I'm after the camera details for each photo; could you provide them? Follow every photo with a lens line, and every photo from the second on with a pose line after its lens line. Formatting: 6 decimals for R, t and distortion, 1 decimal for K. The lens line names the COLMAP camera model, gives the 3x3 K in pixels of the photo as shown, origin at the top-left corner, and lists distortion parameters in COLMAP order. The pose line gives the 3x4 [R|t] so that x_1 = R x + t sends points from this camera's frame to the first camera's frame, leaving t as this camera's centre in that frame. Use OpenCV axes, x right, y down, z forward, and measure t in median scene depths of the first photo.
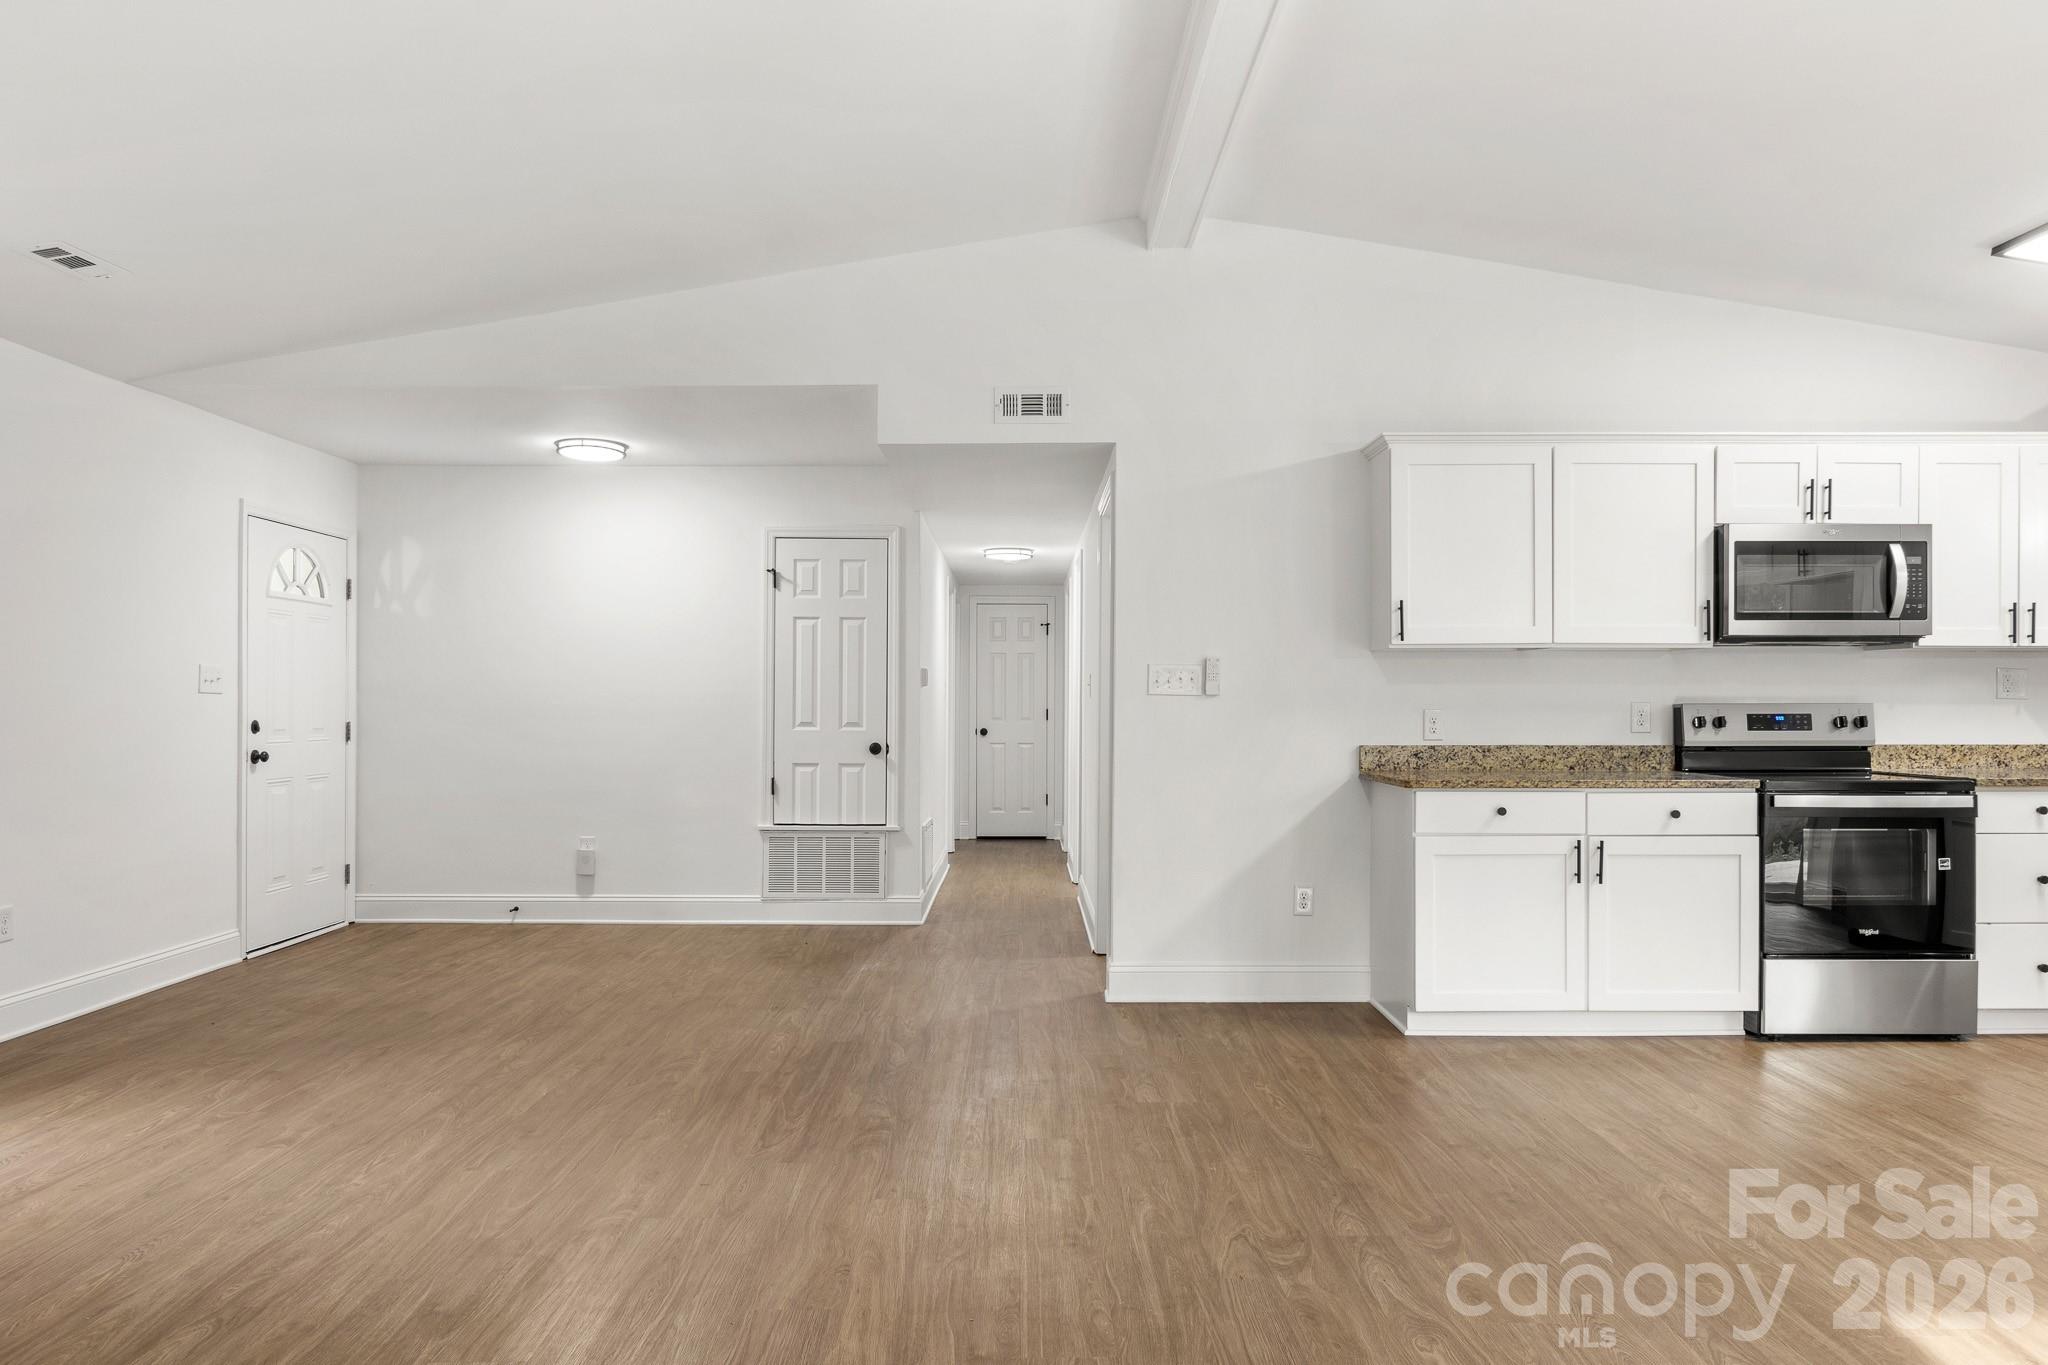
lens RADIAL K [[1326.3, 0, 1027.4], [0, 1326.3, 710.1], [0, 0, 1]] dist [0.001317, 0.000592]
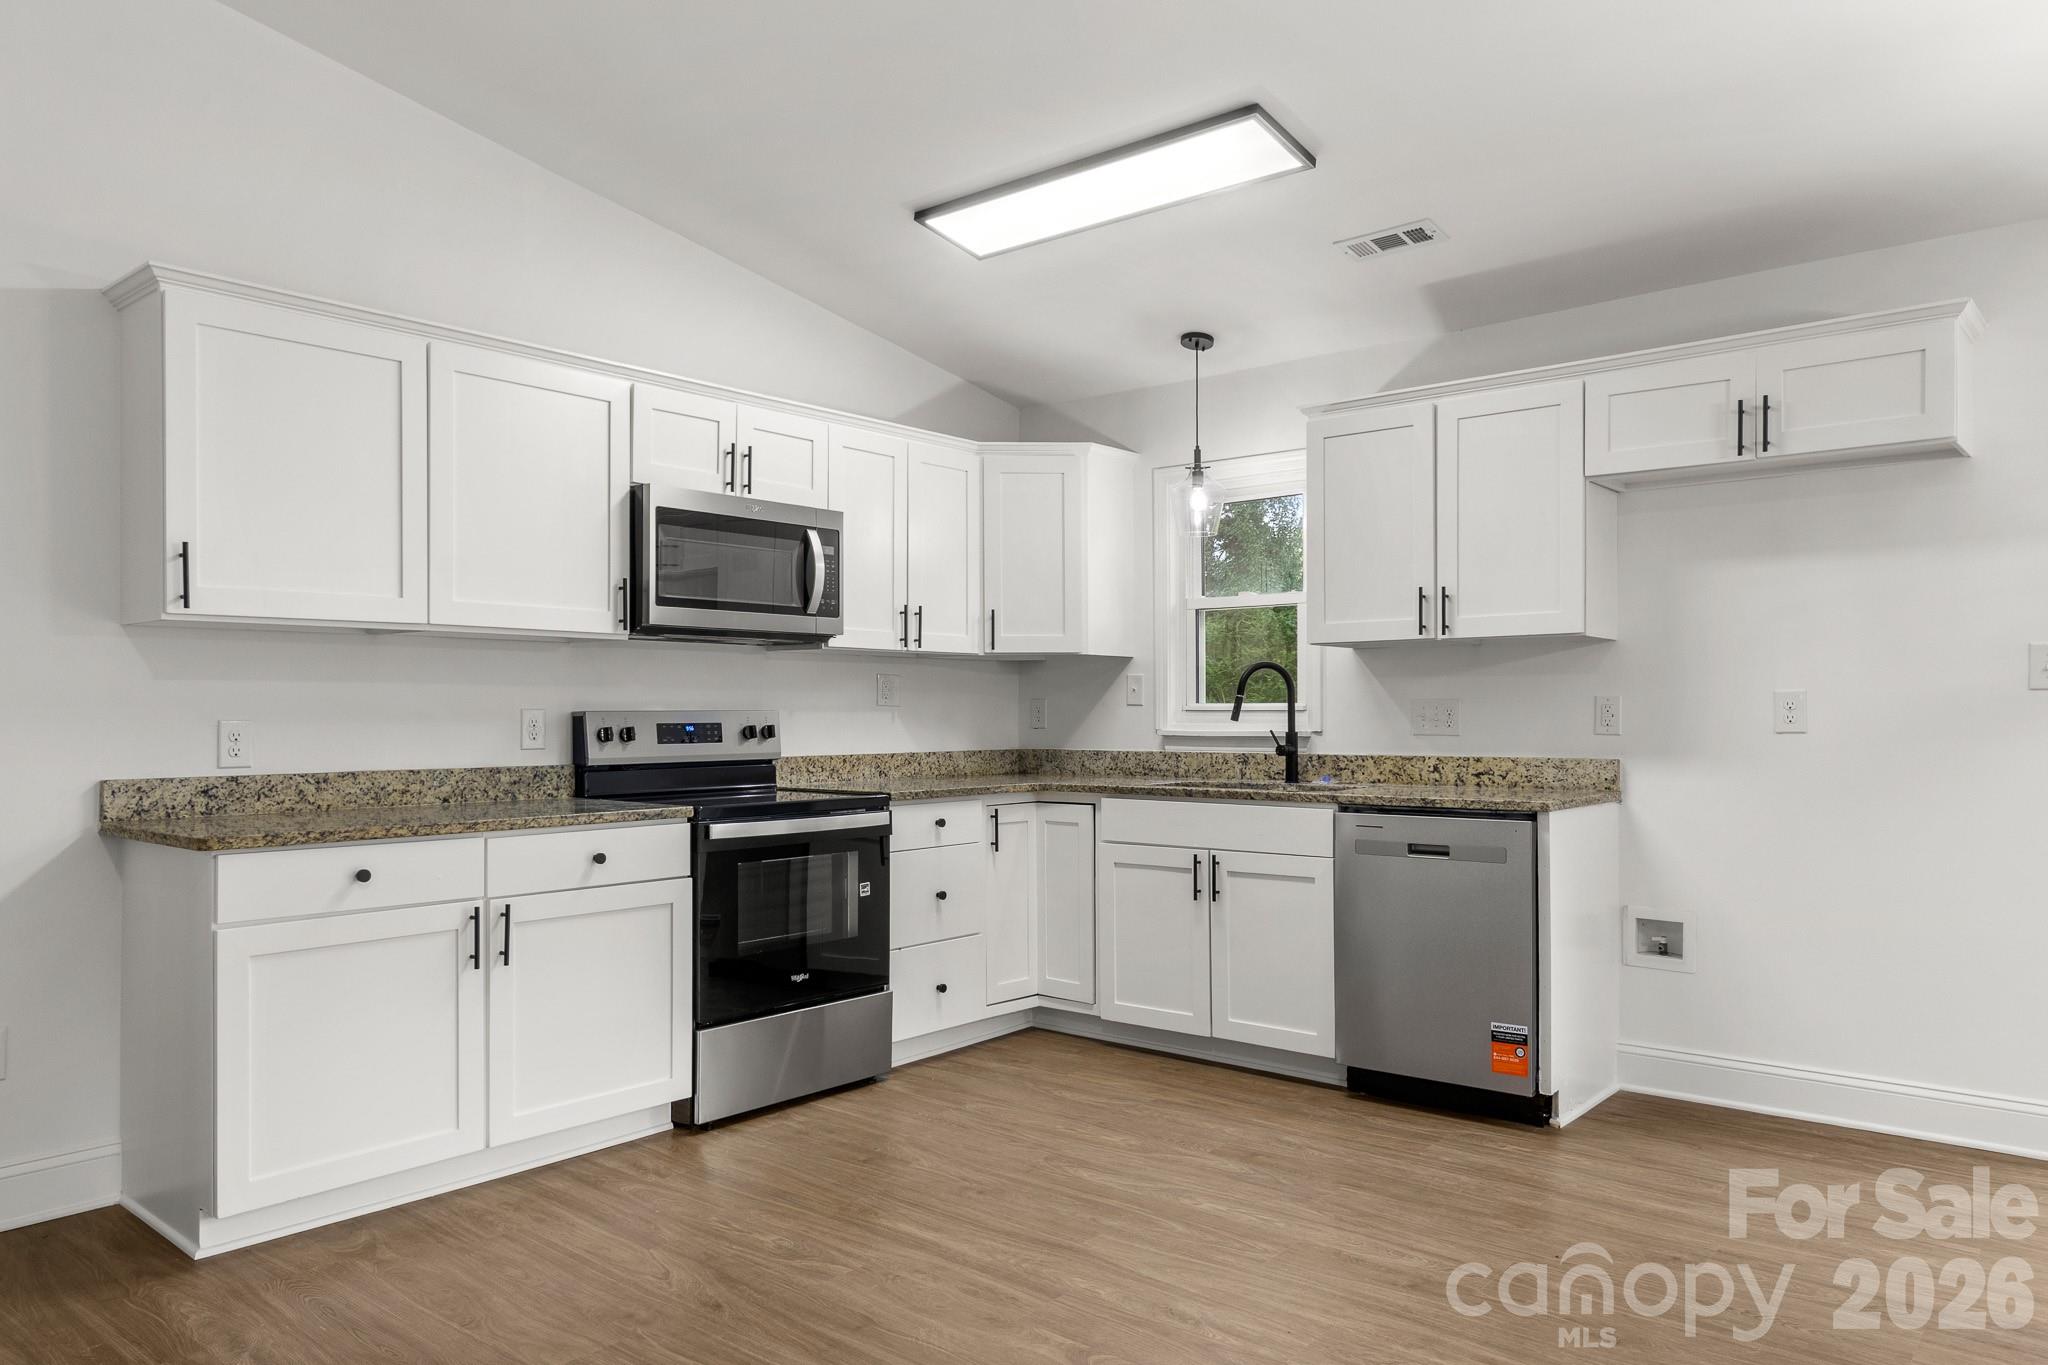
lens RADIAL K [[1375.4, 0, 1030.4], [0, 1375.4, 708.5], [0, 0, 1]] dist [0.003405, 0.002664]
pose [[0.651082, 0.001369, 0.759006, 0.050914], [0.004252, 0.999976, -0.005451, -0.000853], [-0.758996, 0.006776, 0.651061, 0.276323]]
